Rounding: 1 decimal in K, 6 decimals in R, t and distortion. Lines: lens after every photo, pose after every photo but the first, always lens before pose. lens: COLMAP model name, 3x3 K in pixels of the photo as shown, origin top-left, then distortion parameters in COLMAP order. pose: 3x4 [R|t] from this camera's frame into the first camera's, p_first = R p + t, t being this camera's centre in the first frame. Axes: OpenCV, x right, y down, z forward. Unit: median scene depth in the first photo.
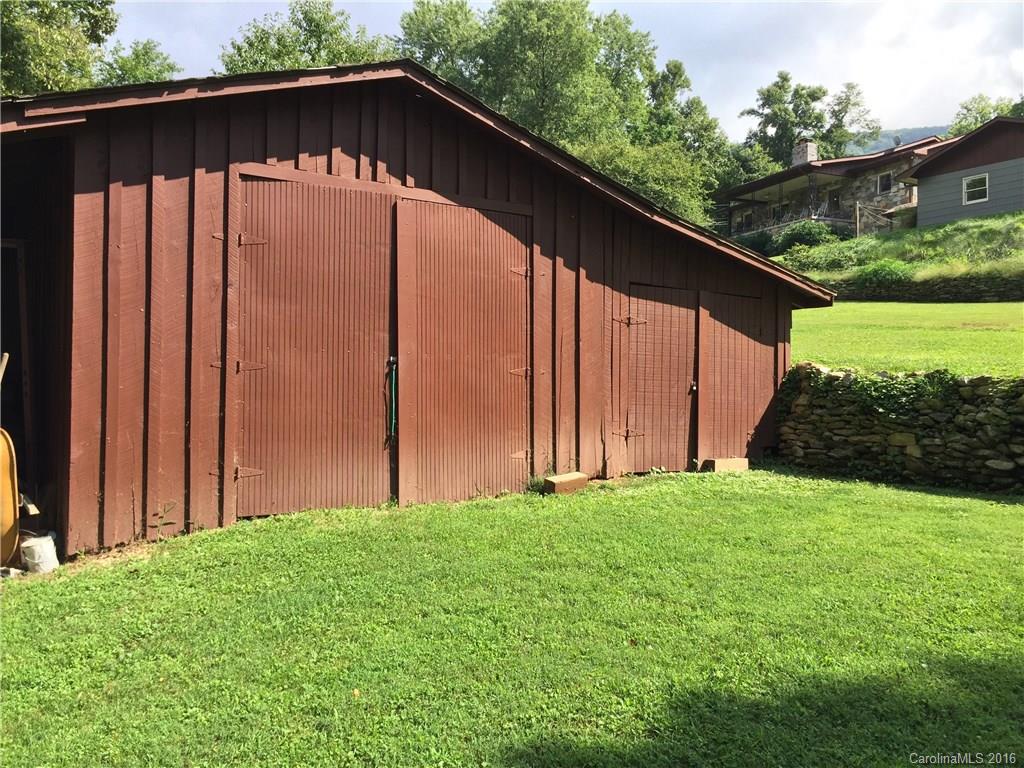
lens RADIAL K [[880.8, 0, 509.0], [0, 880.8, 385.0], [0, 0, 1]] dist [0.009961, -0.049205]
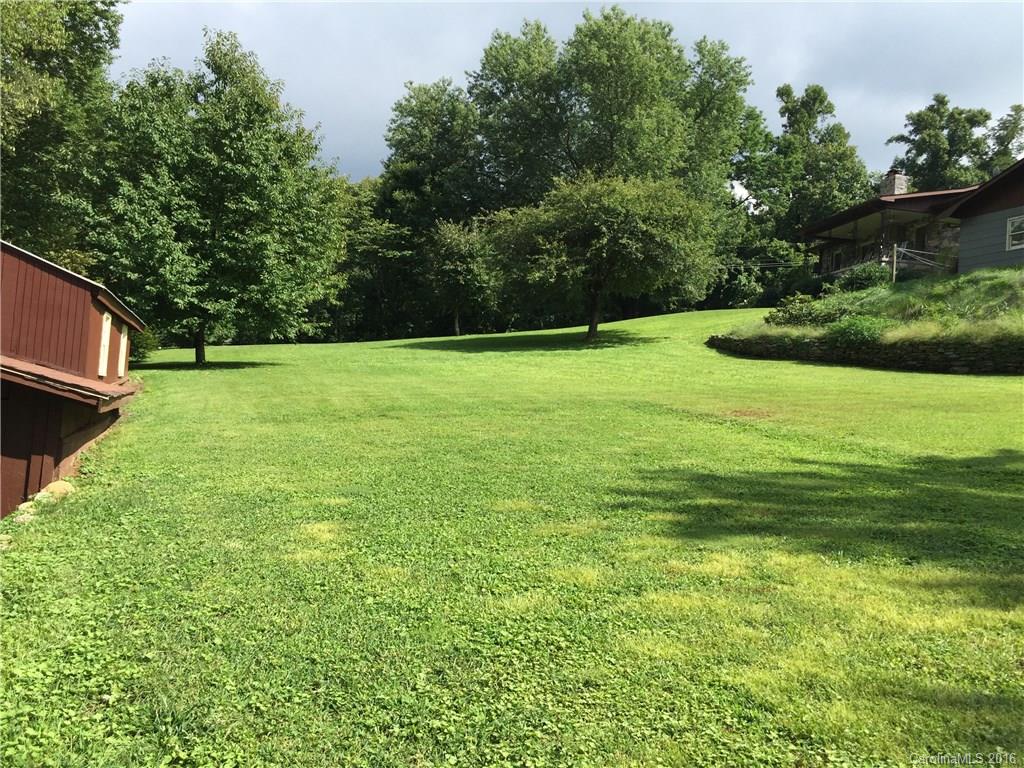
lens RADIAL K [[880.8, 0, 510.9], [0, 880.8, 381.7], [0, 0, 1]] dist [0.009961, -0.049205]
pose [[0.972181, 0.045105, -0.229849, 0.154727], [-0.052819, 0.998225, -0.027517, -0.019650], [0.228200, 0.038892, 0.972837, 0.051282]]
